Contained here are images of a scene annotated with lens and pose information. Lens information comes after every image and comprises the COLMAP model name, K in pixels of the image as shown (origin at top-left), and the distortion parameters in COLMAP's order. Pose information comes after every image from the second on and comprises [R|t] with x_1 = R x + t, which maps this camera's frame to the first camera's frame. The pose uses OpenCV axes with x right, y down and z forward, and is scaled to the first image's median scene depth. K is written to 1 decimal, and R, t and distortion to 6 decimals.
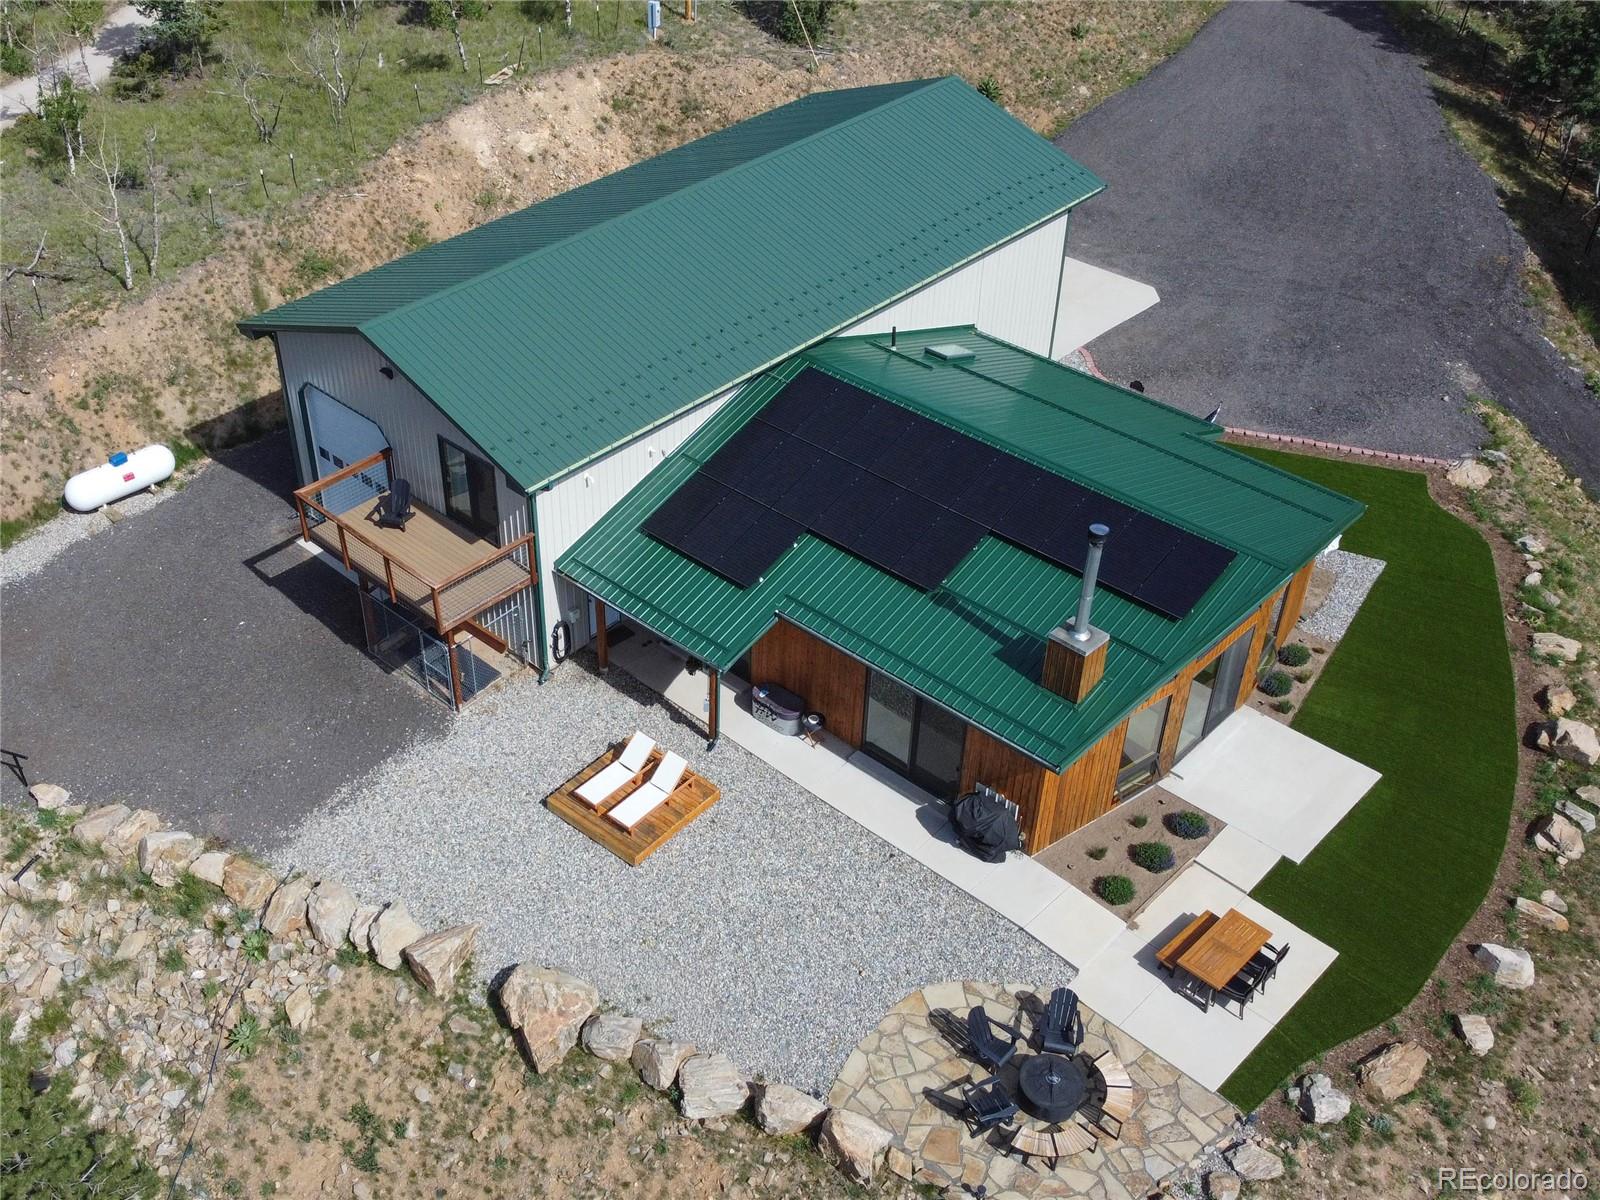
lens RADIAL K [[1580.5, 0, 642.0], [0, 1580.5, 599.5], [0, 0, 1]] dist [-0.005001, -0.007512]
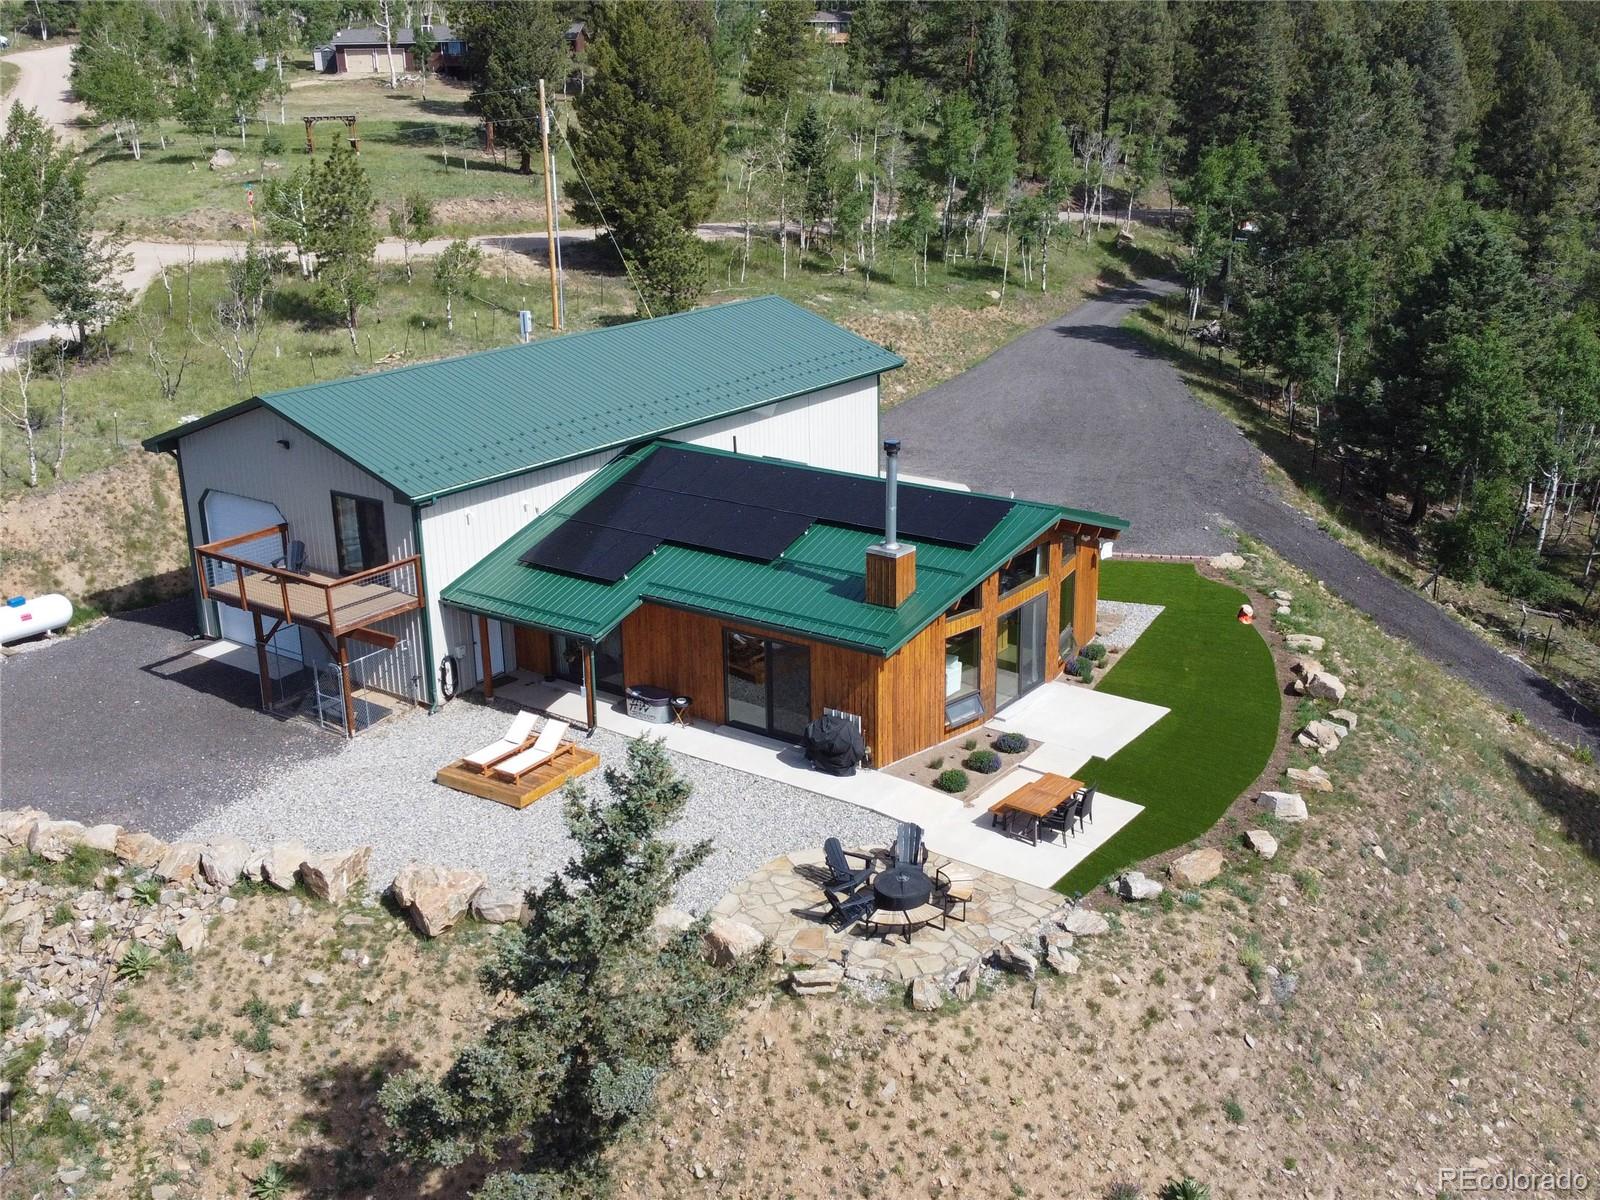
lens RADIAL K [[1576.4, 0, 800.0], [0, 1576.4, 600.0], [0, 0, 1]] dist [0.008762, -0.035182]
pose [[0.985164, -0.041767, 0.166456, 0.010388], [0.092196, 0.946886, -0.308068, 0.400954], [-0.144748, 0.318844, 0.936689, -0.082434]]
